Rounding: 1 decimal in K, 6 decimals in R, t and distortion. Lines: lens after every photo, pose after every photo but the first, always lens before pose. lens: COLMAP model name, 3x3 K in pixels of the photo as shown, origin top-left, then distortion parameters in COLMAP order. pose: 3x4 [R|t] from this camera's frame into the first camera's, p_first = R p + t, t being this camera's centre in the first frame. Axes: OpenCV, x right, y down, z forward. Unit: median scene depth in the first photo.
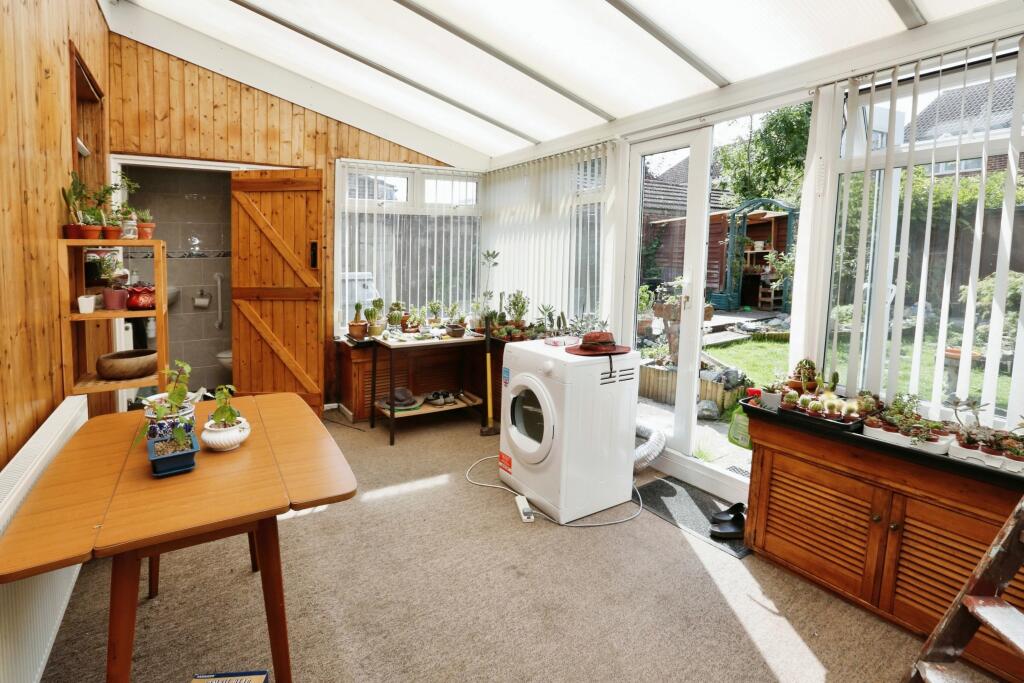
lens RADIAL K [[484.0, 0, 495.6], [0, 484.0, 323.5], [0, 0, 1]] dist [-0.036698, 0.000416]
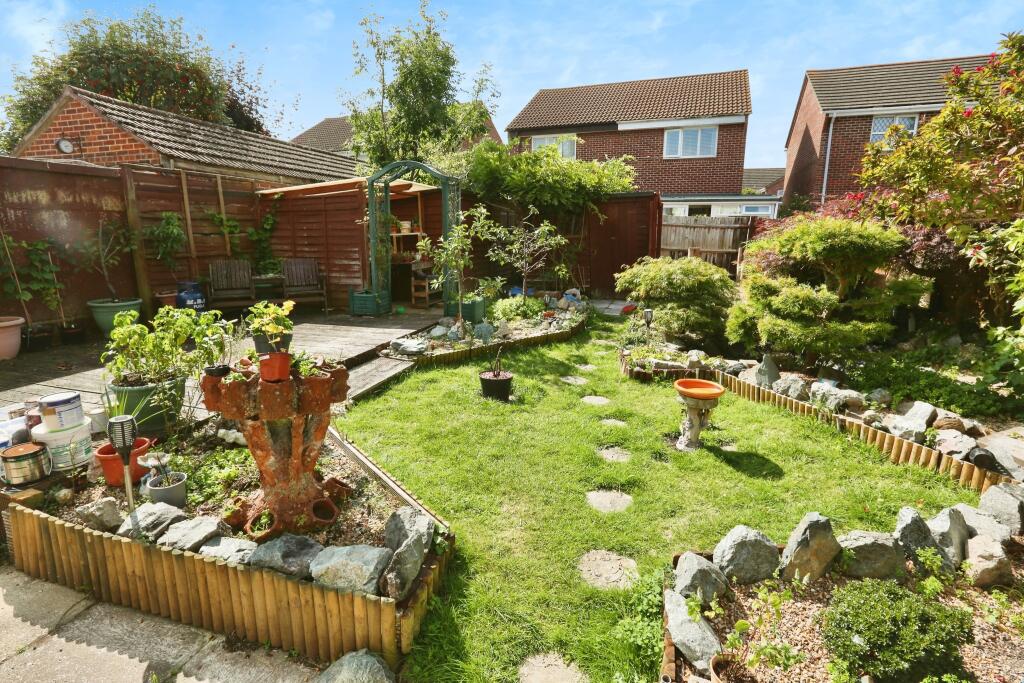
lens RADIAL K [[484.0, 0, 495.6], [0, 484.0, 323.5], [0, 0, 1]] dist [-0.036698, 0.000416]
pose [[0.766575, -0.111666, 0.632371, 0.144001], [0.086940, 0.993745, 0.070089, -0.047777], [-0.636242, 0.001250, 0.771488, 0.293970]]
